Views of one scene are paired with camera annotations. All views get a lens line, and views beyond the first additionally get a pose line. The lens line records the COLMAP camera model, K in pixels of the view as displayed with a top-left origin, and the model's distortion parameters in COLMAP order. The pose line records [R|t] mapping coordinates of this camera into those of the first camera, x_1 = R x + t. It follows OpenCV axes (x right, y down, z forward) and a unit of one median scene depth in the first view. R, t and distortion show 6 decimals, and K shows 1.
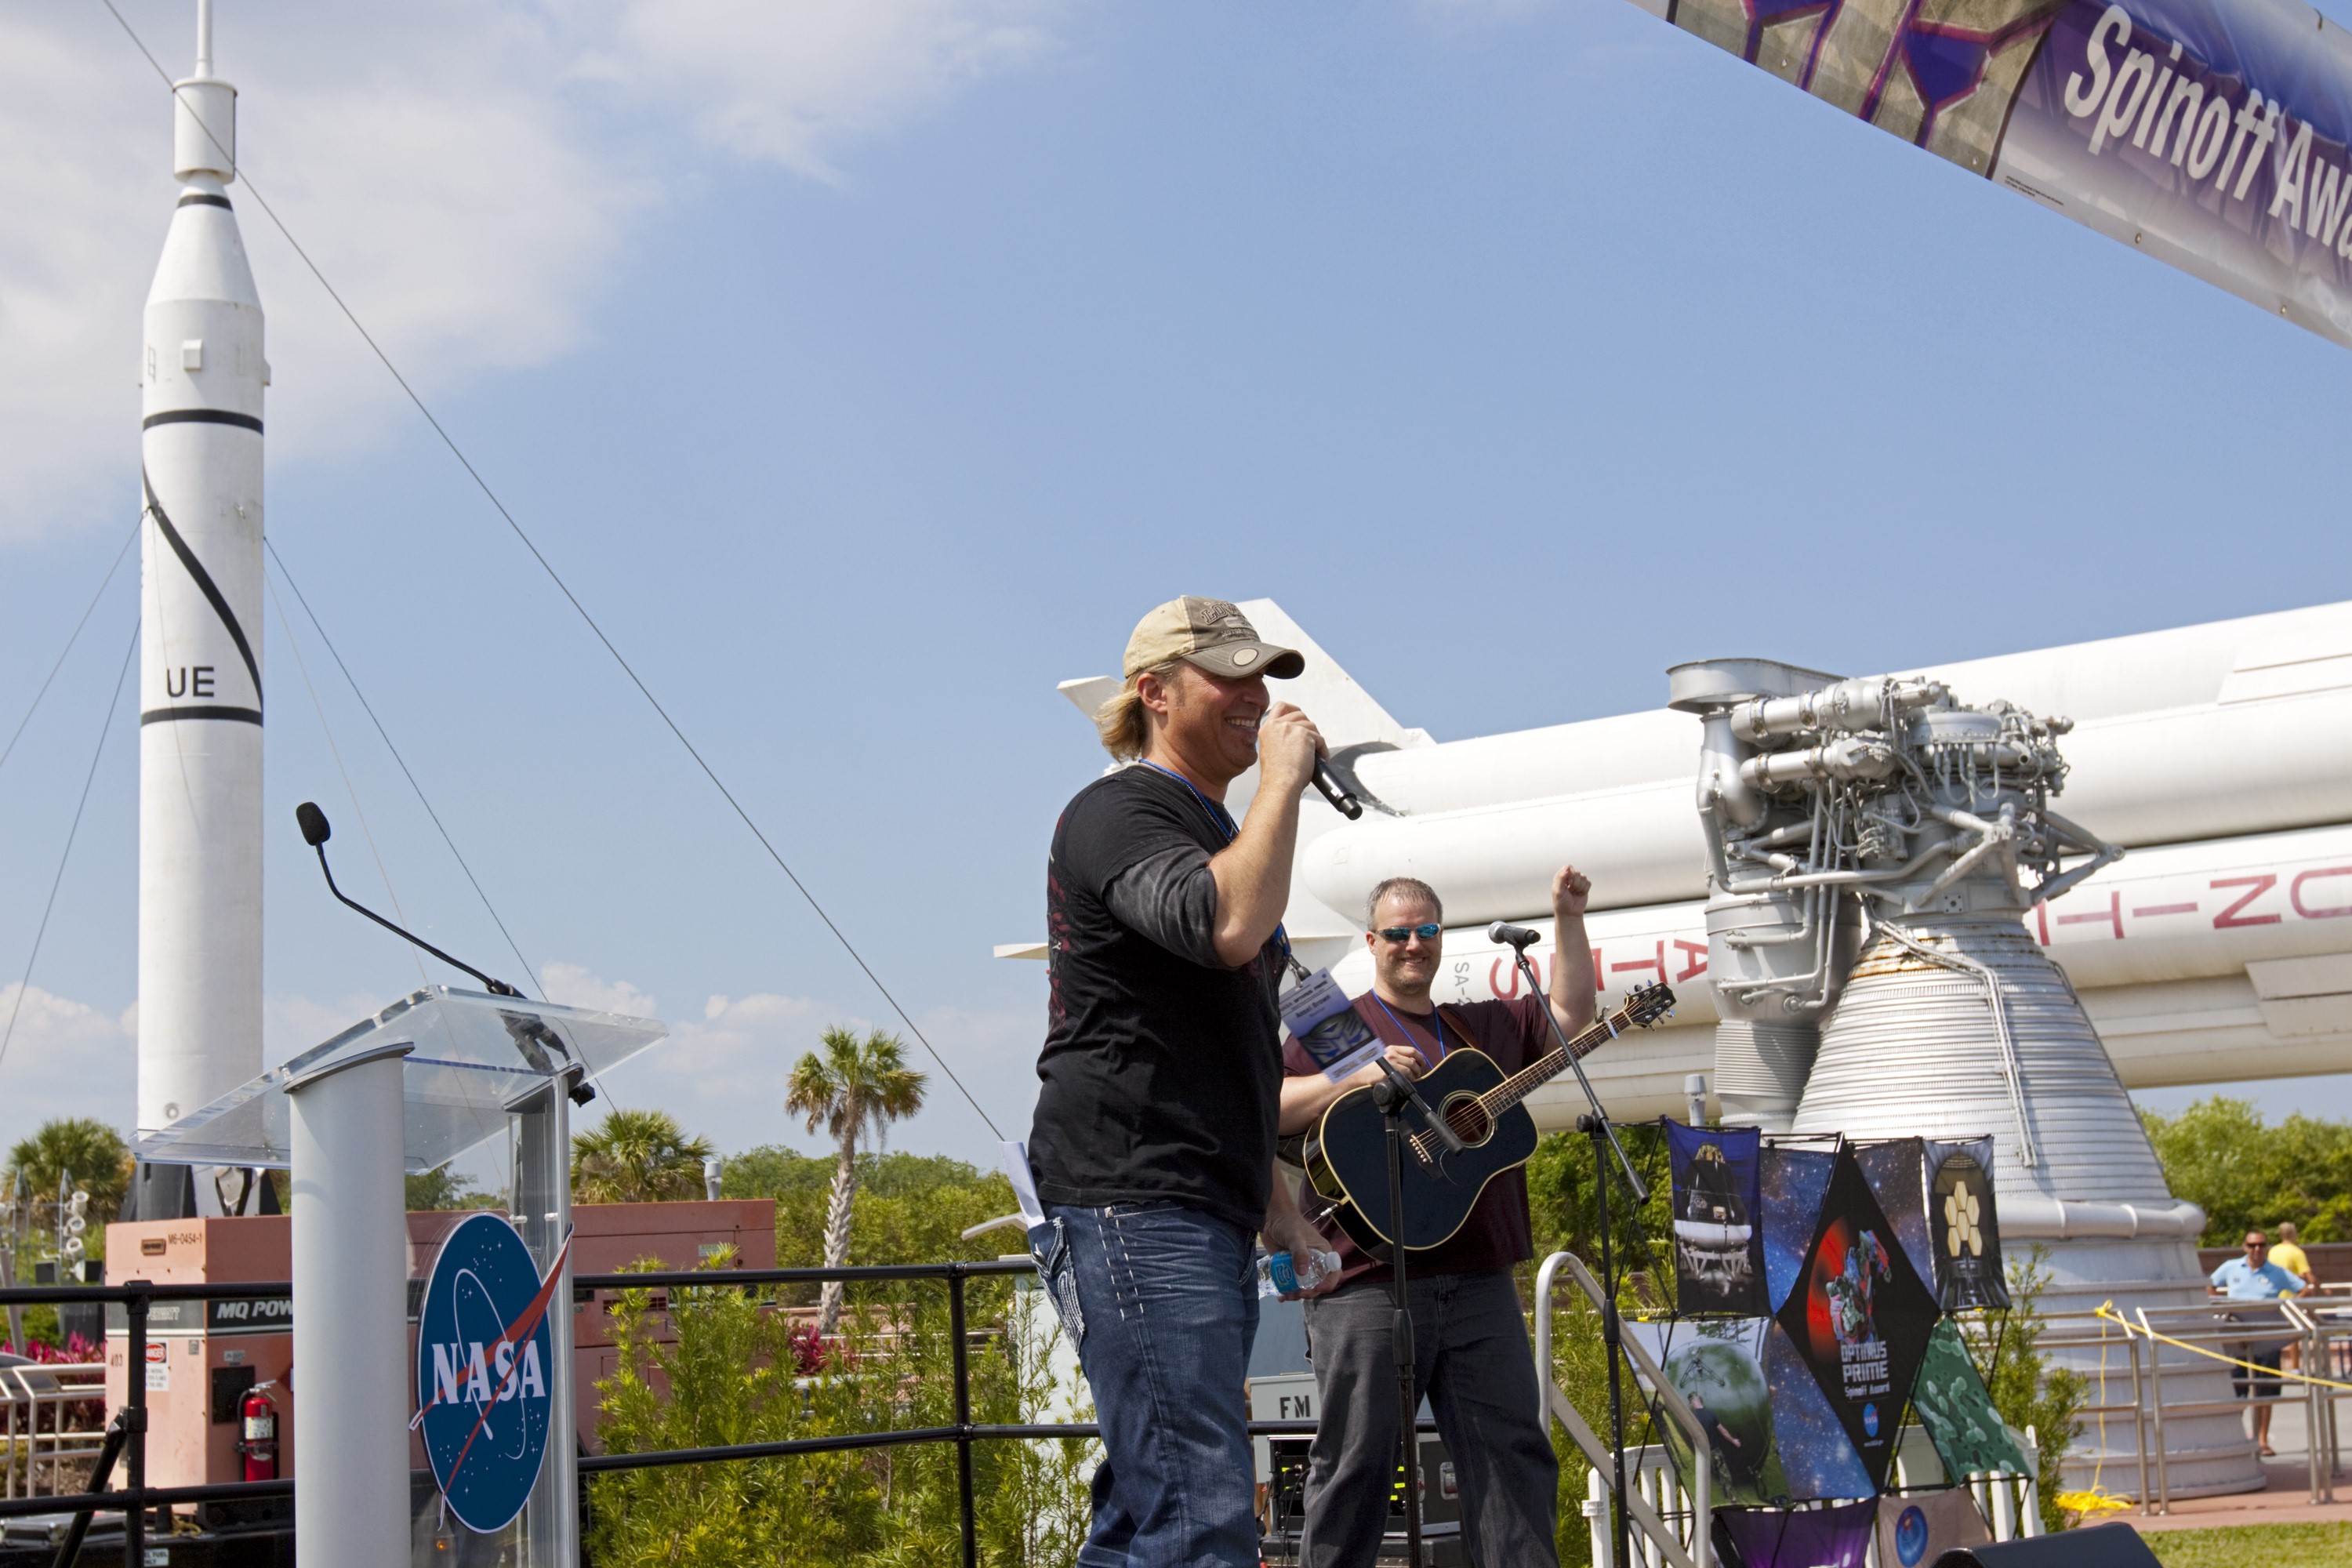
lens RADIAL K [[3536.5, 0, 1177.1], [0, 3536.5, 755.2], [0, 0, 1]] dist [-0.020959, 0.141718]
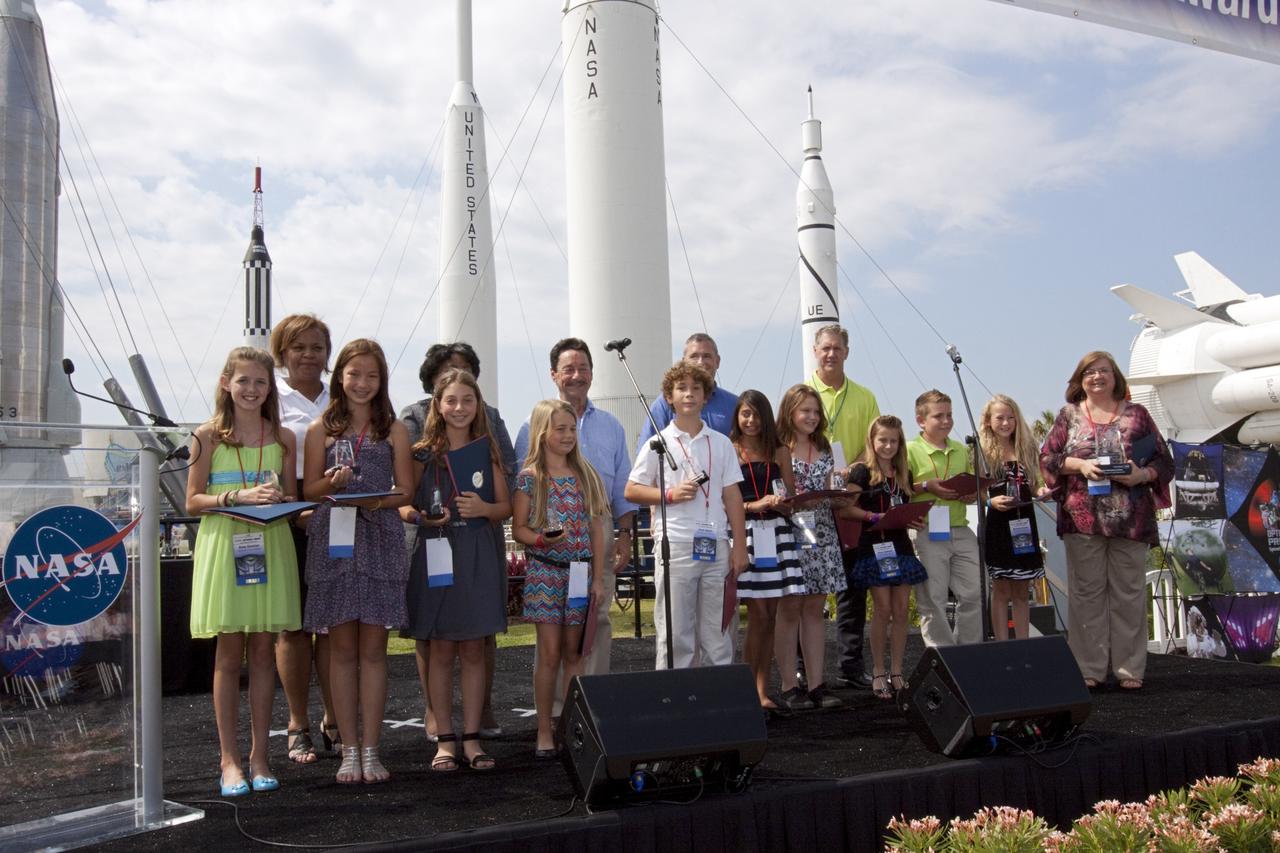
lens RADIAL K [[1102.2, 0, 640.0], [0, 1102.2, 426.5], [0, 0, 1]] dist [-0.048568, 0.017223]
pose [[0.883832, -0.027856, -0.466975, 0.154334], [0.068336, 0.995206, 0.069972, 0.012822], [0.462787, -0.093755, 0.881498, 0.139588]]
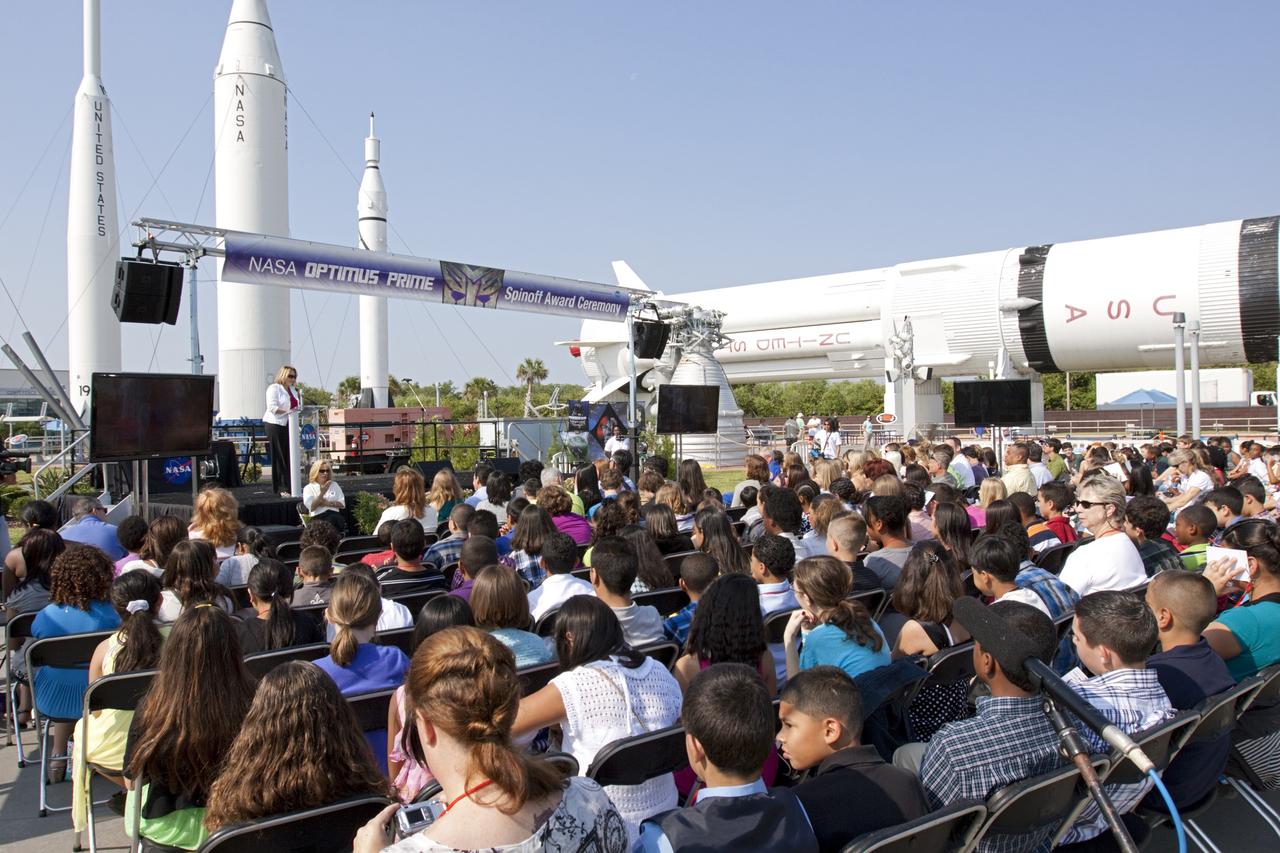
lens RADIAL K [[929.0, 0, 591.2], [0, 929.0, 402.0], [0, 0, 1]] dist [0.009740, 0.003629]
pose [[0.997753, 0.018063, -0.064515, 0.261218], [-0.009342, 0.991073, 0.132993, -0.099891], [0.066341, -0.132091, 0.989015, -0.548338]]
